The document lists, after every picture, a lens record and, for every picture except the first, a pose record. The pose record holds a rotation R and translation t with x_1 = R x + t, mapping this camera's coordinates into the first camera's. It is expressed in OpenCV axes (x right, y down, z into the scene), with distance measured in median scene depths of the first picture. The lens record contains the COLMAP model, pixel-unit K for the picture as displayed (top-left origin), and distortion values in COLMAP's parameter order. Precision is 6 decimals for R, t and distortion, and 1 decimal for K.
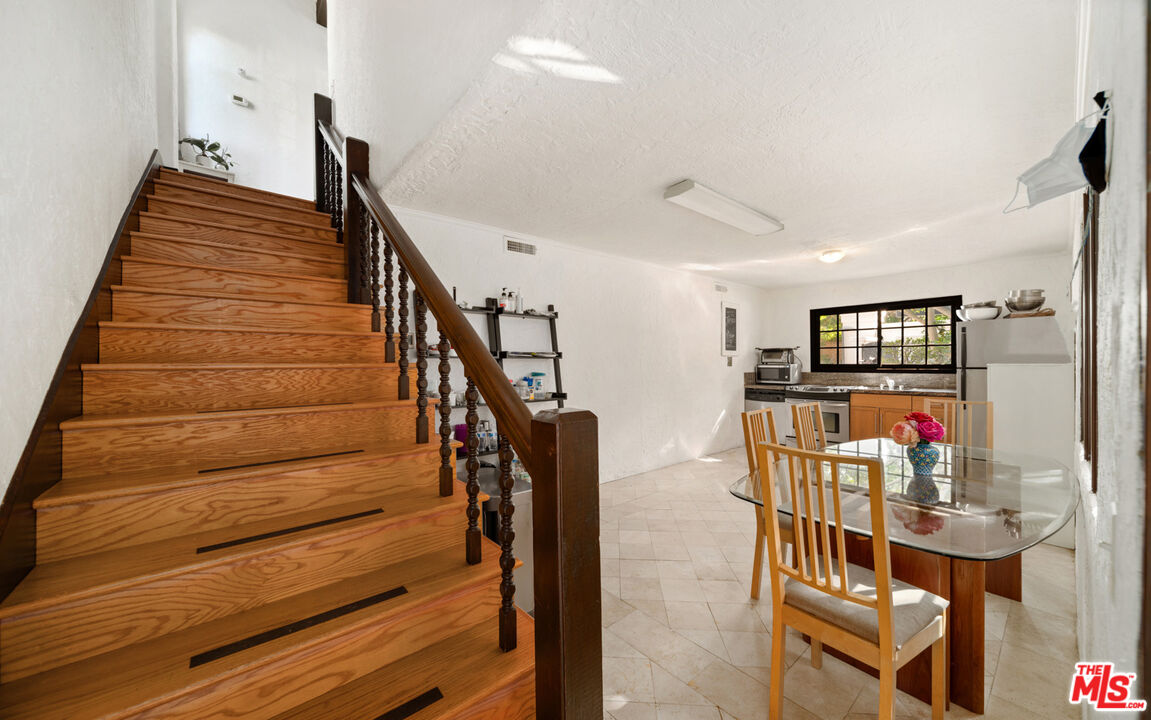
lens RADIAL K [[454.6, 0, 575.5], [0, 454.6, 360.0], [0, 0, 1]] dist [-0.000331, 0.000039]
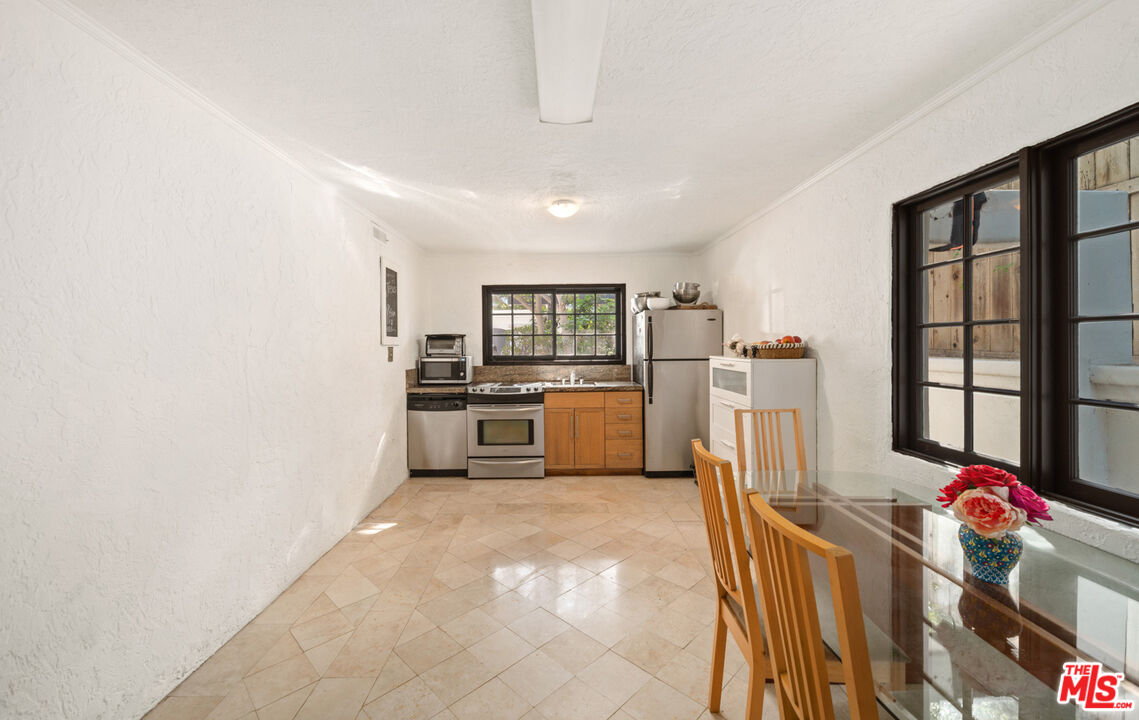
lens RADIAL K [[478.7, 0, 569.5], [0, 478.7, 360.0], [0, 0, 1]] dist [0.000315, -0.000002]
pose [[0.651355, -0.022749, 0.758432, -0.004782], [-0.003391, 0.999453, 0.032891, -0.011320], [-0.758766, -0.023996, 0.650922, 0.379321]]
